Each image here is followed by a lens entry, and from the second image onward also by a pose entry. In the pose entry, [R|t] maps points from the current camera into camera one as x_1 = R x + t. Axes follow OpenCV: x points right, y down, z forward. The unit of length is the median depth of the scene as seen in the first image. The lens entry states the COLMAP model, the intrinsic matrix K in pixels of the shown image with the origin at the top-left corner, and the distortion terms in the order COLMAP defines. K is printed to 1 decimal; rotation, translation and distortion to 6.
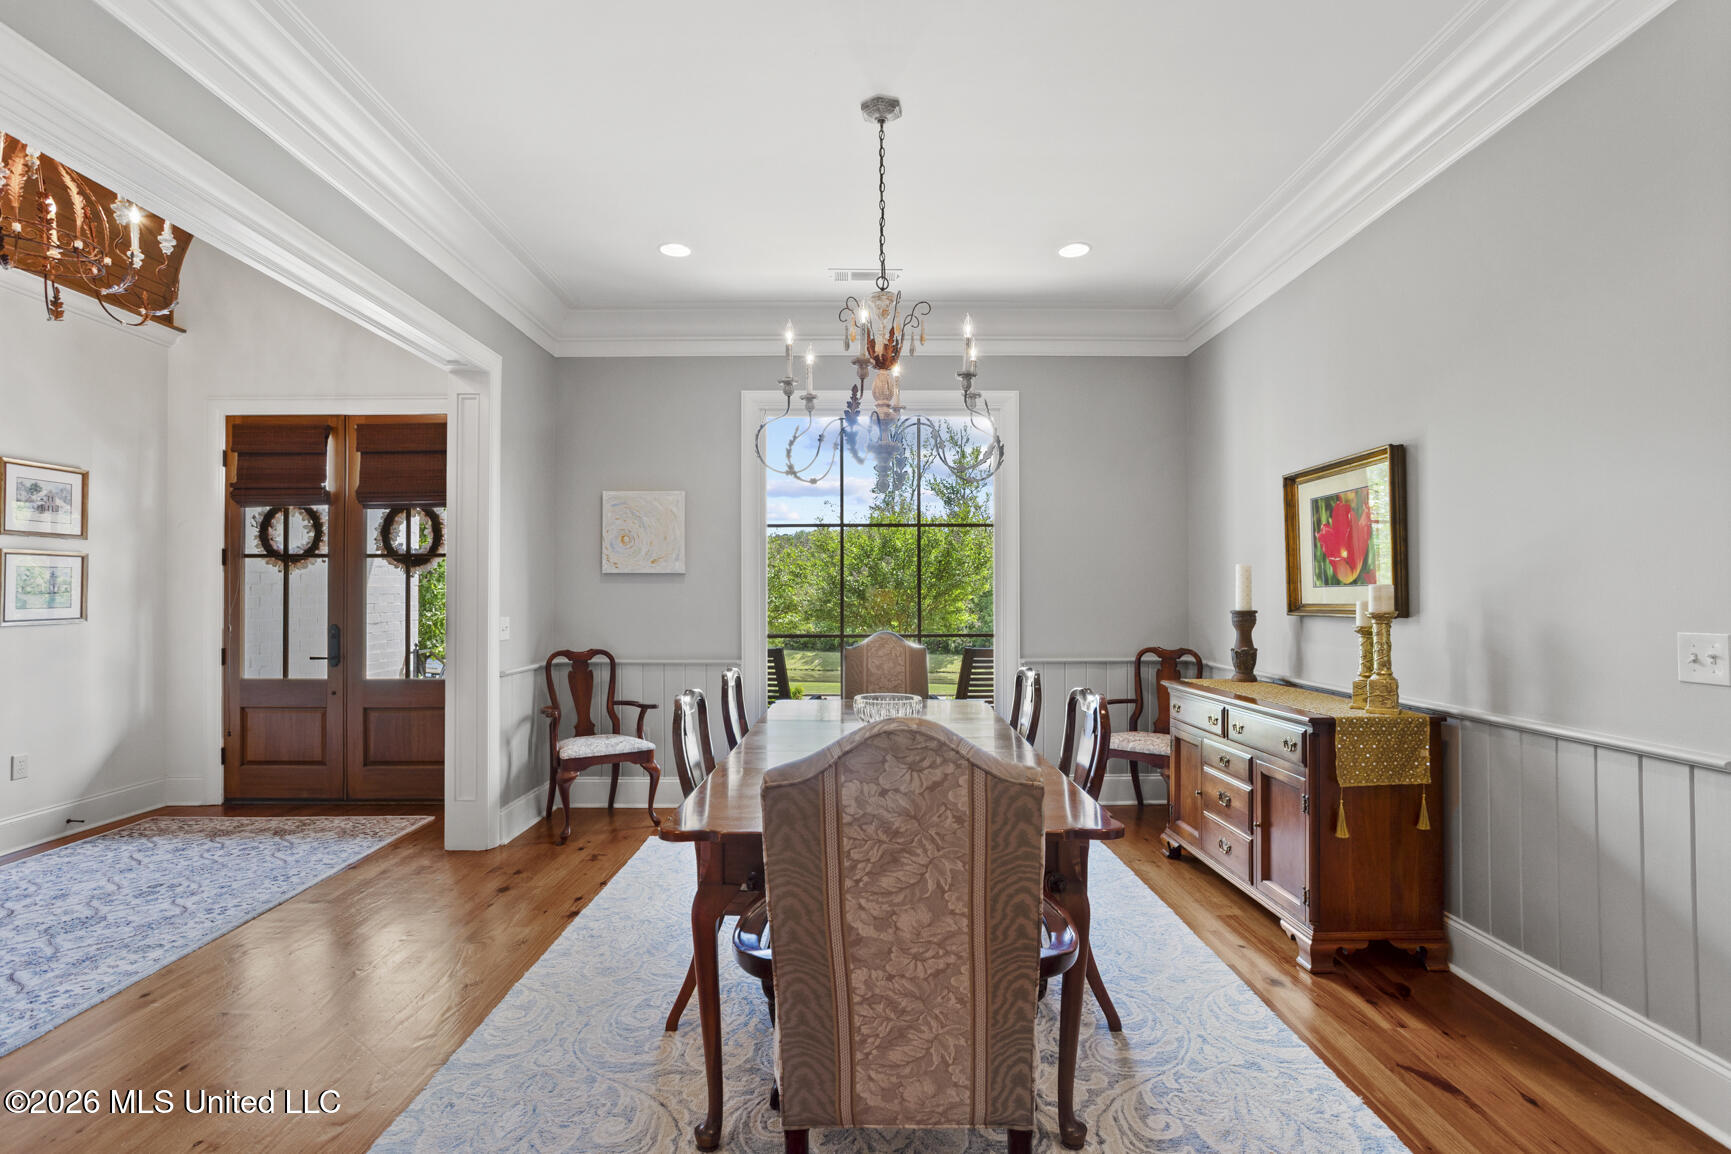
lens RADIAL K [[860.4, 0, 864.8], [0, 860.4, 580.2], [0, 0, 1]] dist [-0.001094, 0.002947]
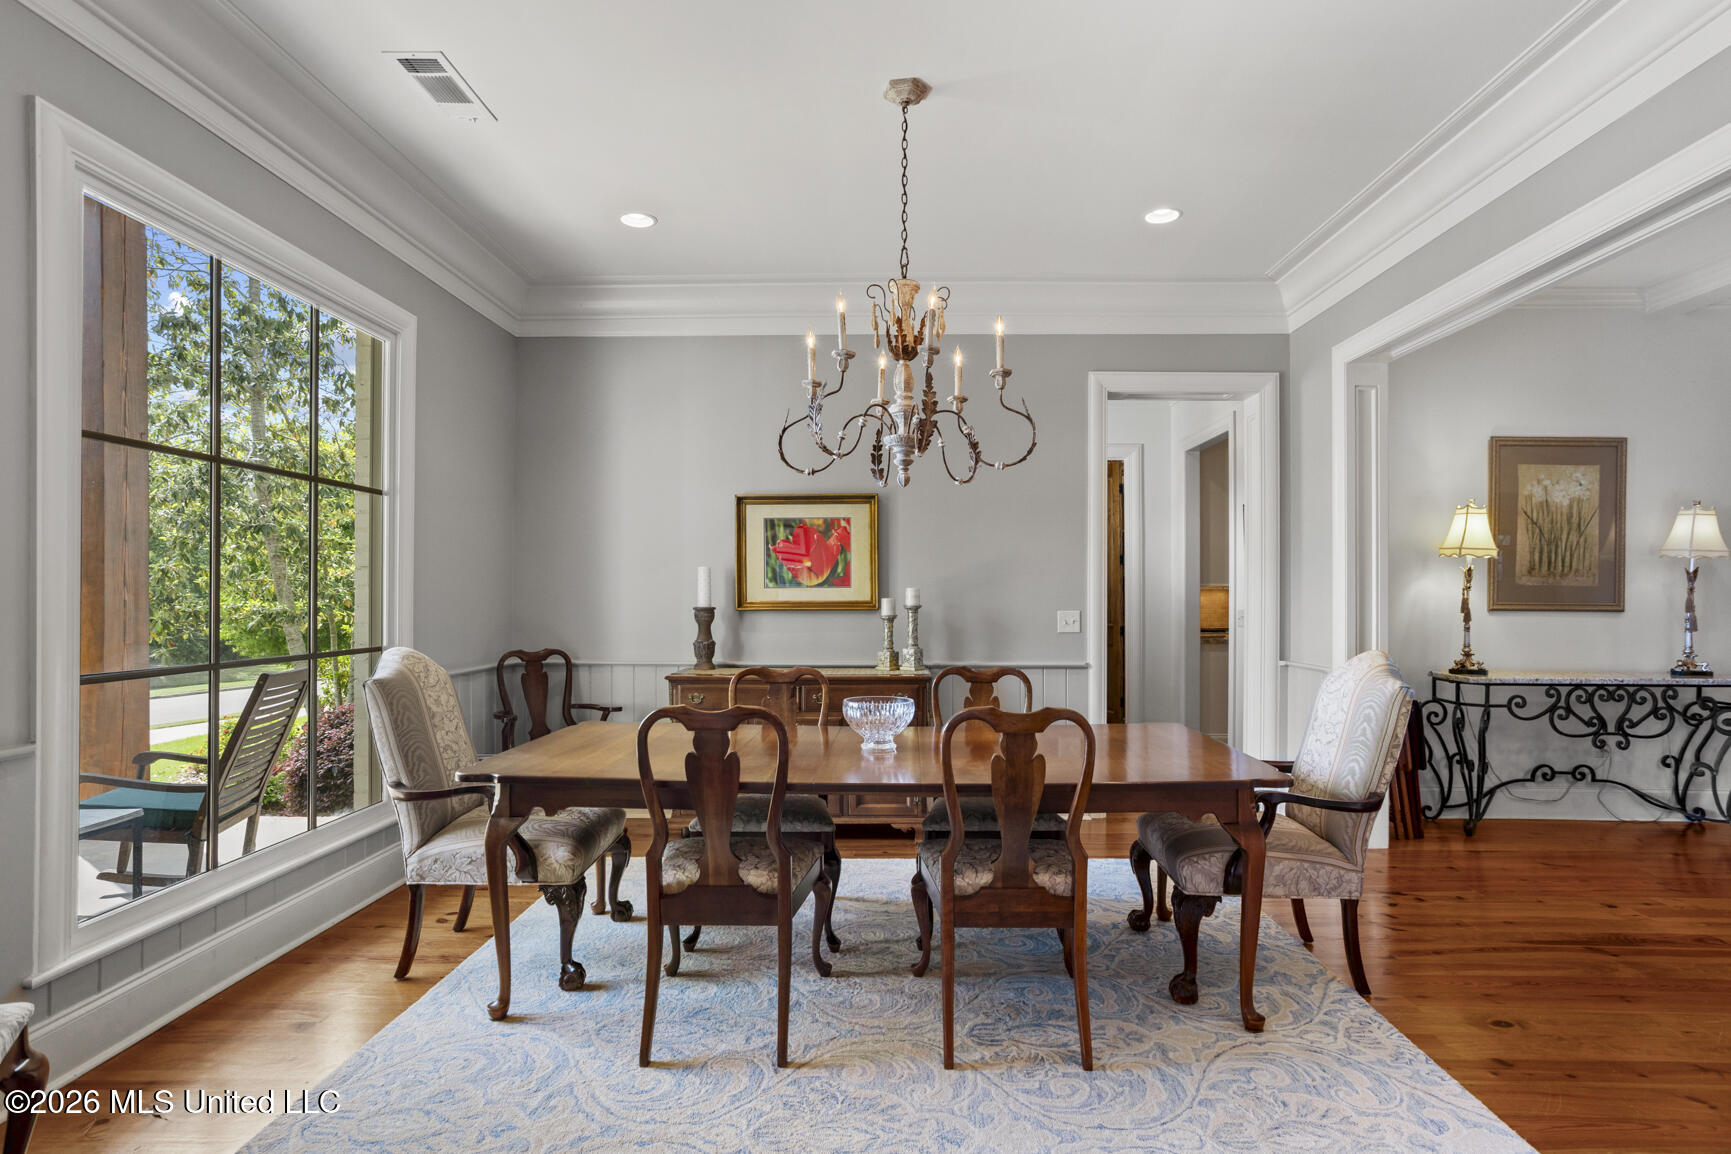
lens RADIAL K [[860.4, 0, 867.3], [0, 860.4, 583.2], [0, 0, 1]] dist [-0.001094, 0.002947]
pose [[0.024833, 0.010700, 0.999634, -0.549306], [-0.025985, 0.999612, -0.010055, 0.008035], [-0.999354, -0.025726, 0.025101, 0.597289]]
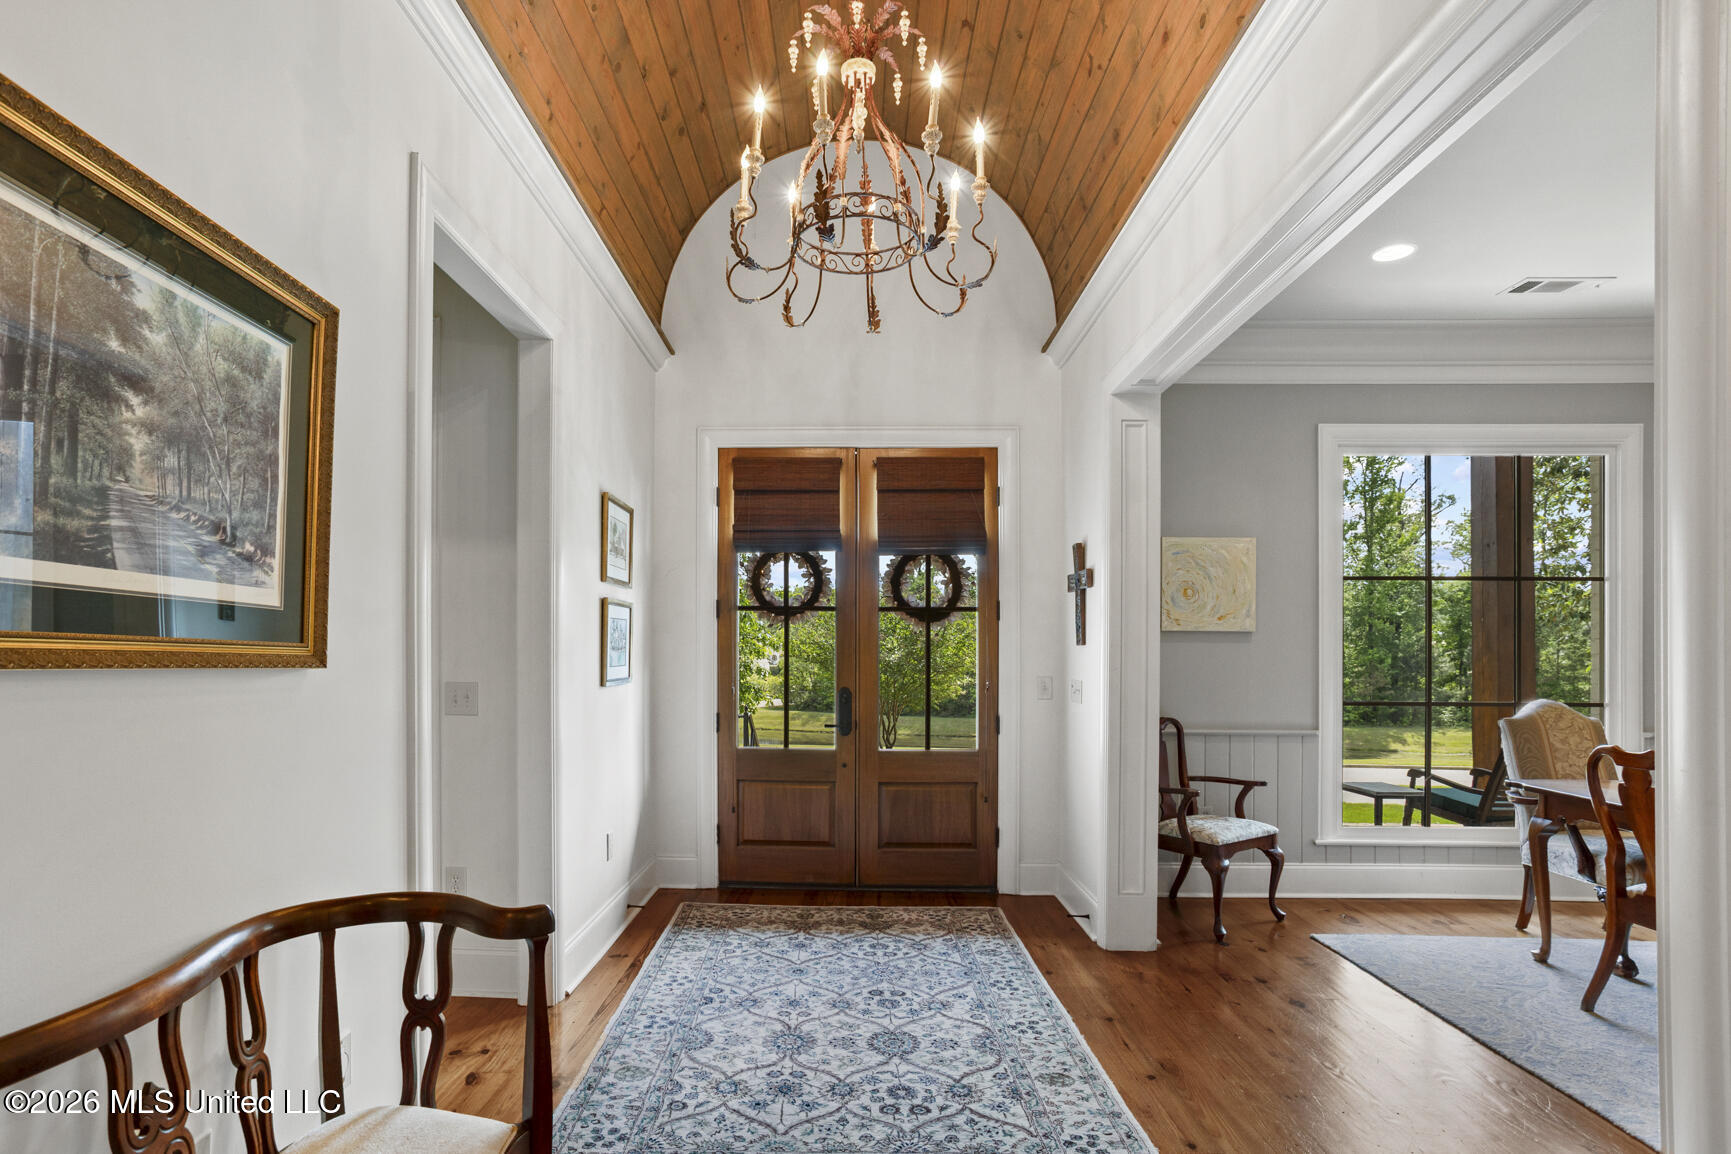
lens RADIAL K [[921.7, 0, 840.0], [0, 921.7, 645.6], [0, 0, 1]] dist [-0.000736, 0.000816]
pose [[0.999975, 0.007012, -0.000414, -0.628866], [-0.007004, 0.999823, 0.017462, -0.007036], [0.000536, -0.017459, 0.999847, 0.059893]]
